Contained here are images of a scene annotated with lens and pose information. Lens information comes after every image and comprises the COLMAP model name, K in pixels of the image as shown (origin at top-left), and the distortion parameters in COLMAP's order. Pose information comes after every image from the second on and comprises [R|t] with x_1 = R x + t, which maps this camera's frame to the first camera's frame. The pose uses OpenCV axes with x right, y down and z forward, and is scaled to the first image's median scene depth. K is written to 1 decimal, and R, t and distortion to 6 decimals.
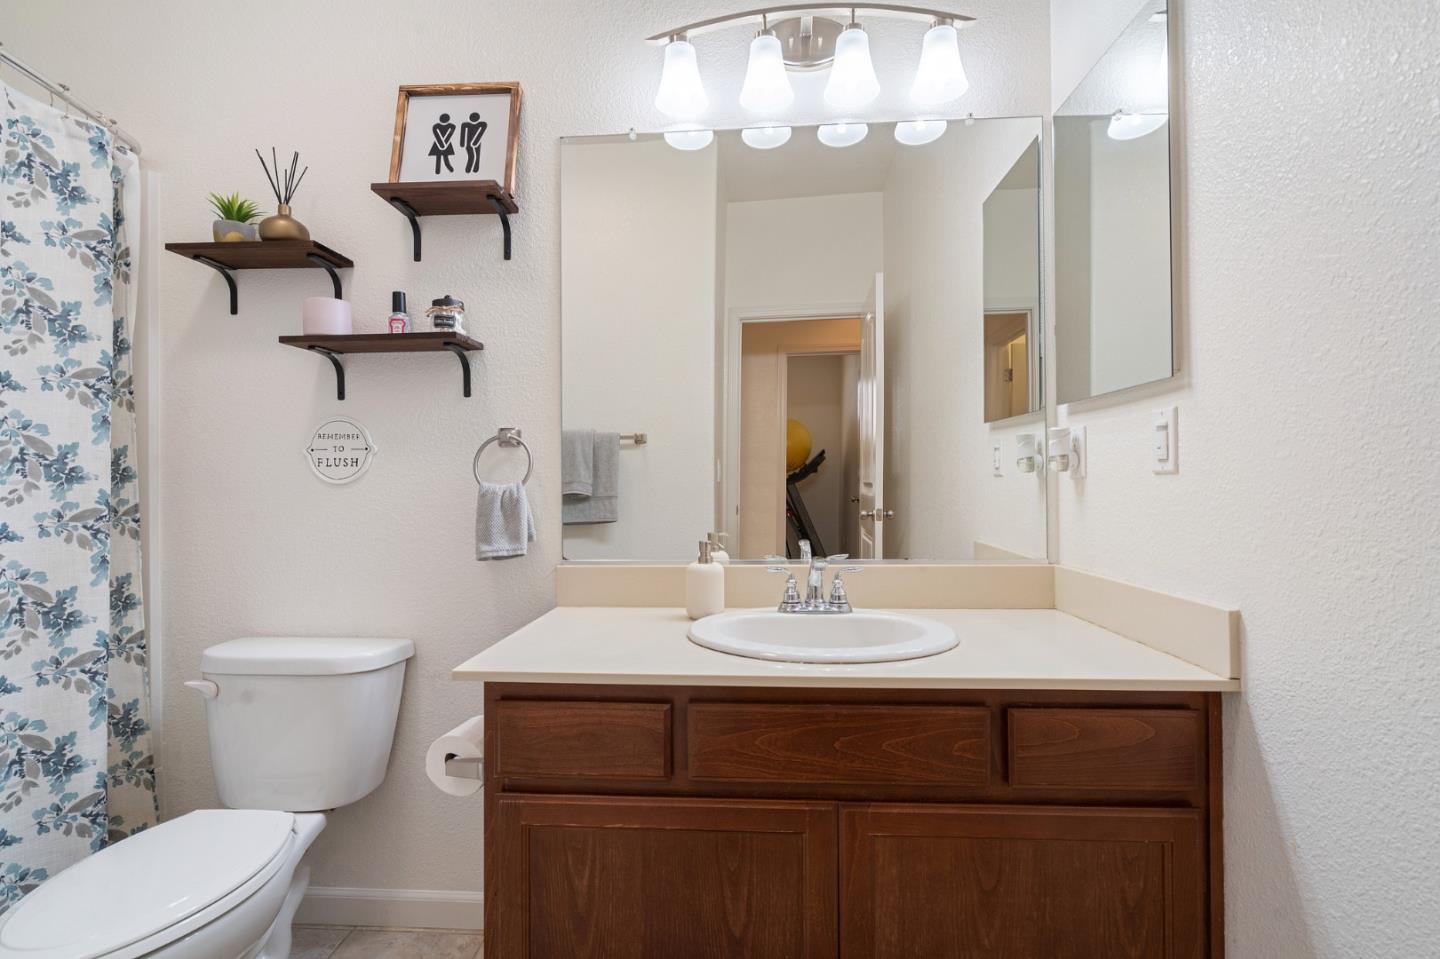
lens RADIAL K [[661.3, 0, 725.9], [0, 661.3, 485.3], [0, 0, 1]] dist [-0.000454, 0.001614]
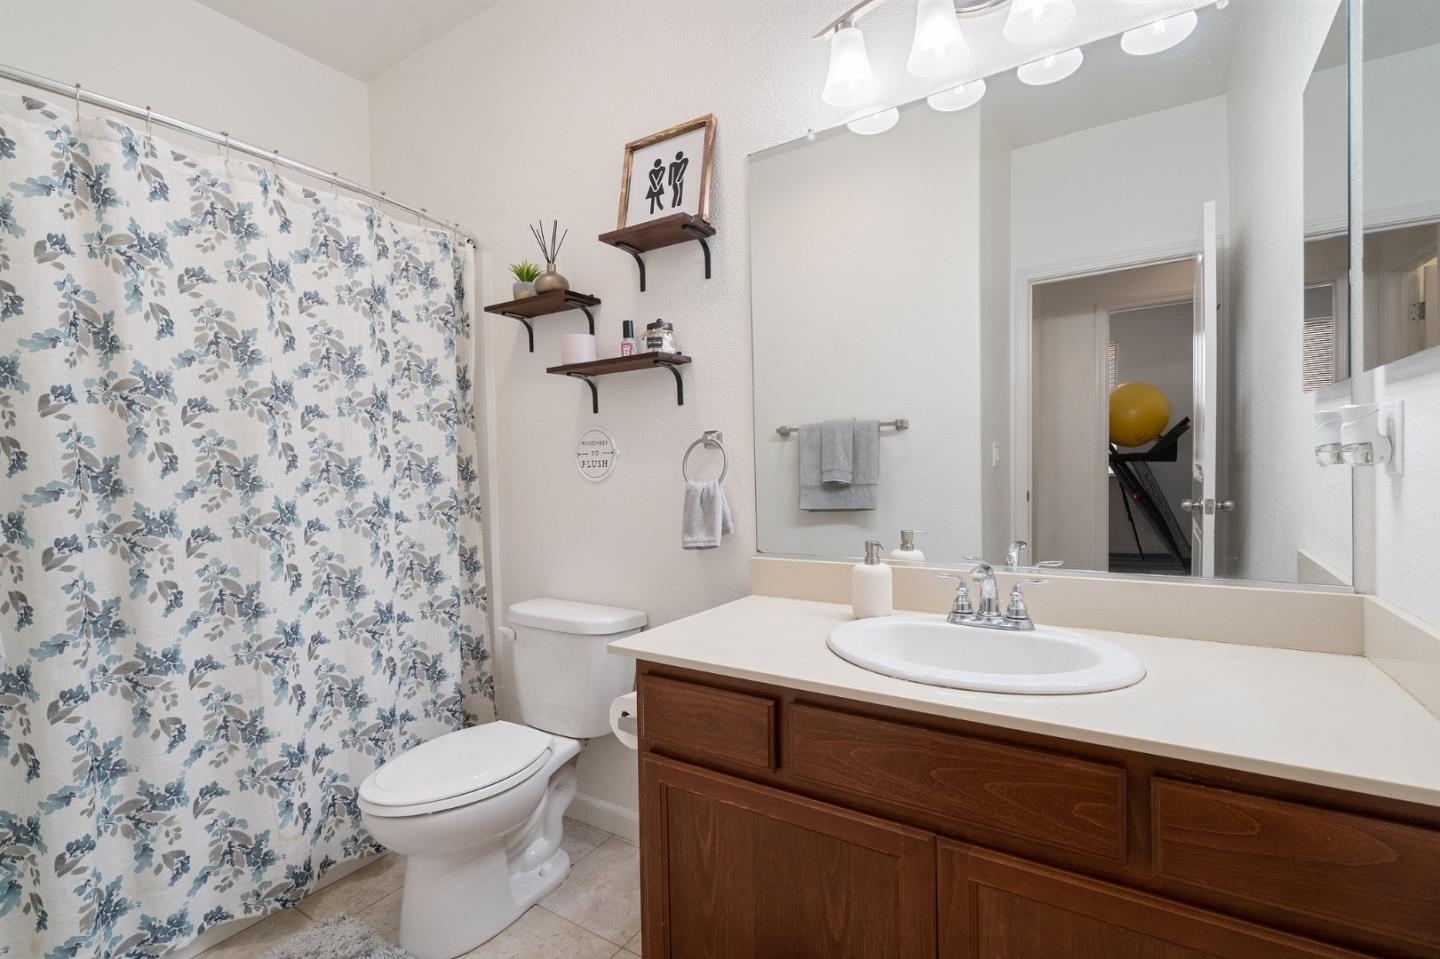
lens RADIAL K [[661.3, 0, 723.7], [0, 661.3, 484.6], [0, 0, 1]] dist [-0.000454, 0.001614]
pose [[0.869835, 0.002150, -0.493338, 0.252853], [0.014826, 0.999425, 0.030496, -0.032003], [0.493120, -0.033841, 0.869303, 0.041662]]
